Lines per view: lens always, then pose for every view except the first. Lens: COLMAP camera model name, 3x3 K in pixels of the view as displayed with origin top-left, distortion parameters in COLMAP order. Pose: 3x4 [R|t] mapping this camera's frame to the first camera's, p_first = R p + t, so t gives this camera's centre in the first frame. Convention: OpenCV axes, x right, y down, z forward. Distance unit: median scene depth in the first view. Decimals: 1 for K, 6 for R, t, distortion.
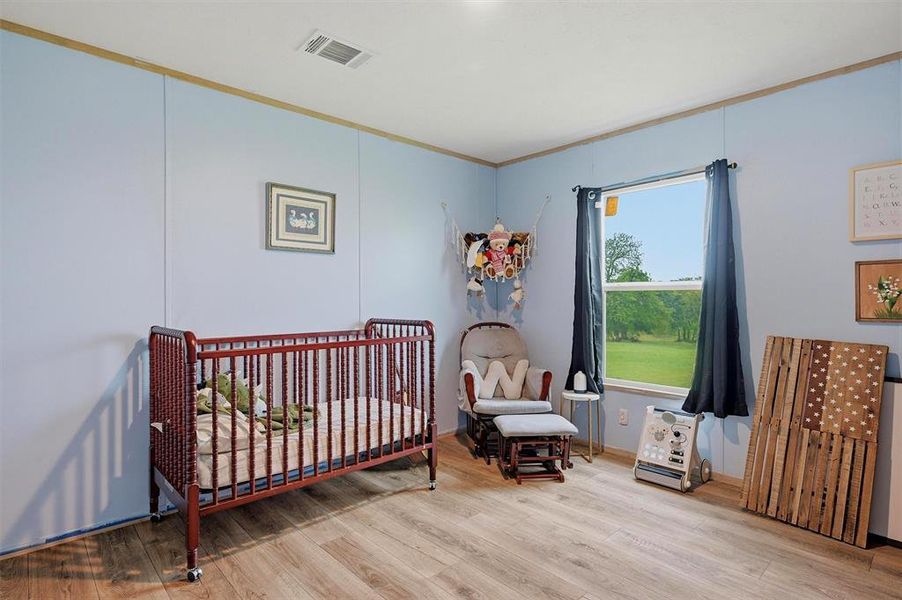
lens RADIAL K [[454.8, 0, 450.8], [0, 454.8, 290.7], [0, 0, 1]] dist [-0.001441, -0.000158]
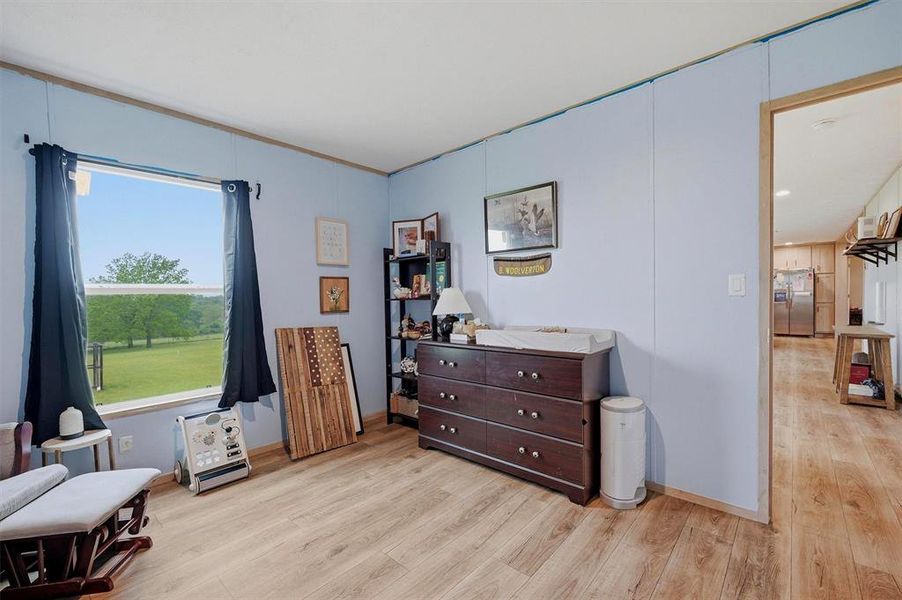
lens RADIAL K [[380.9, 0, 455.2], [0, 380.9, 299.0], [0, 0, 1]] dist [0.000863, 0.000035]
pose [[-0.080227, -0.004470, 0.996767, -0.483856], [0.000810, 0.999989, 0.004549, 0.009542], [-0.996776, 0.001172, -0.080223, 0.621949]]
